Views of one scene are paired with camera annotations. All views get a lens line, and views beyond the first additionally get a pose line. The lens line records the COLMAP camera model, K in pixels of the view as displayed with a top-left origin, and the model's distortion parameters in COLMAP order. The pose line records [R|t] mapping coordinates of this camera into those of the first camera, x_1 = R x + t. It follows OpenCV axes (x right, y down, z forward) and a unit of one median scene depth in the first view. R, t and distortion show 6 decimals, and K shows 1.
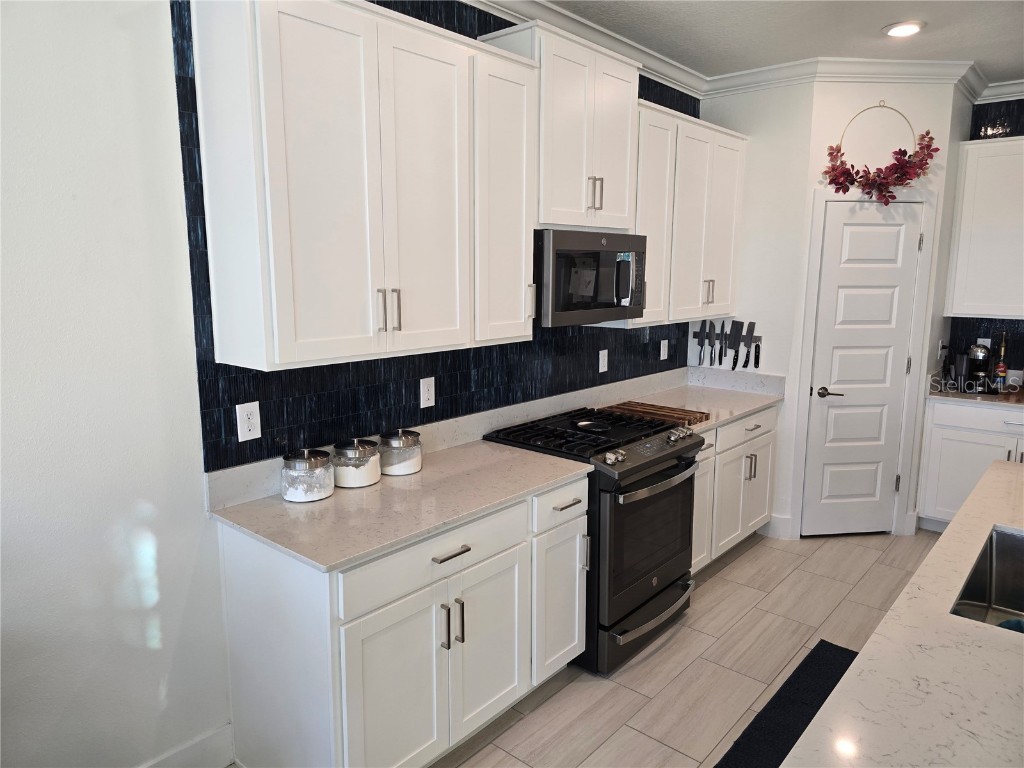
lens RADIAL K [[680.8, 0, 502.1], [0, 680.8, 371.5], [0, 0, 1]] dist [0.061665, -0.064674]
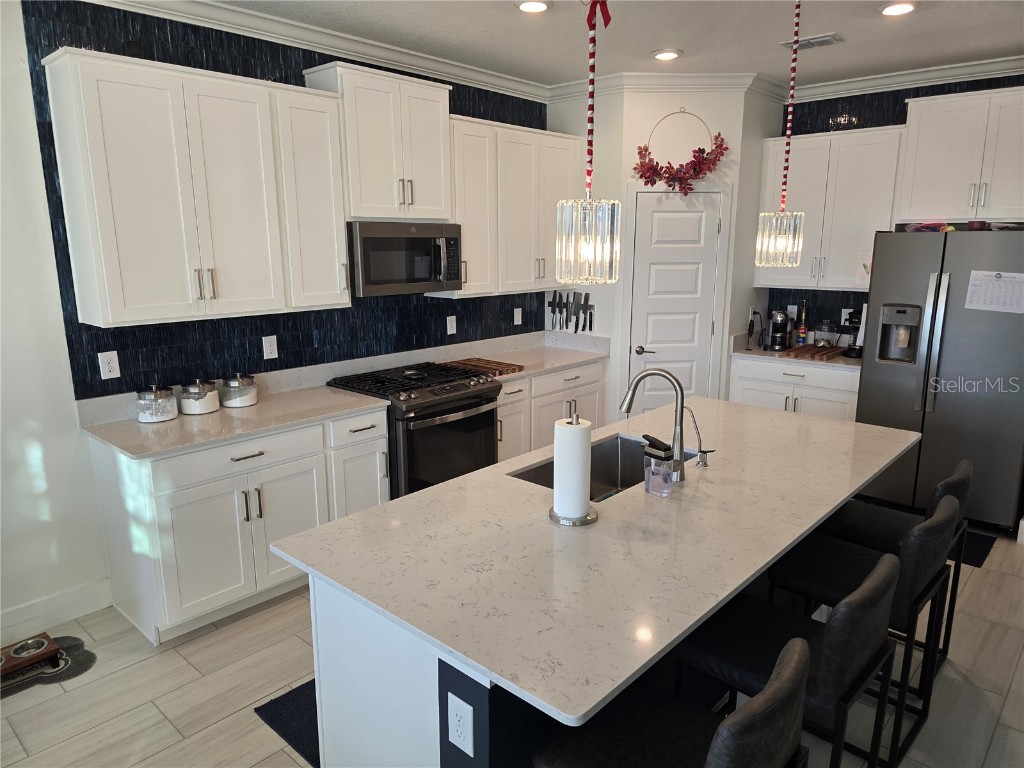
lens RADIAL K [[680.8, 0, 516.3], [0, 680.8, 379.2], [0, 0, 1]] dist [0.061665, -0.064674]
pose [[0.999924, -0.002687, -0.012023, 0.273753], [0.003320, 0.998594, 0.052904, 0.017172], [0.011864, -0.052940, 0.998527, -0.227303]]
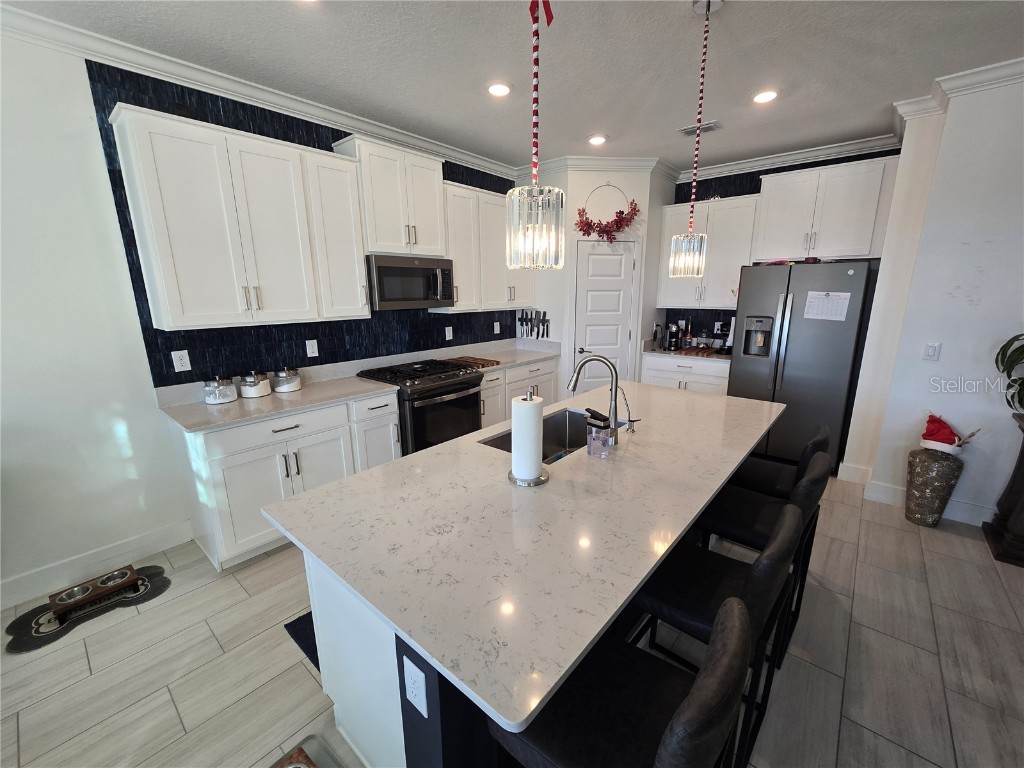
lens RADIAL K [[416.8, 0, 518.8], [0, 416.8, 384.6], [0, 0, 1]] dist [-0.005387, 0.000713]
pose [[0.999688, -0.014086, 0.020649, 0.295808], [0.012515, 0.997157, 0.074300, 0.037217], [-0.021637, -0.074019, 0.997022, -0.080732]]
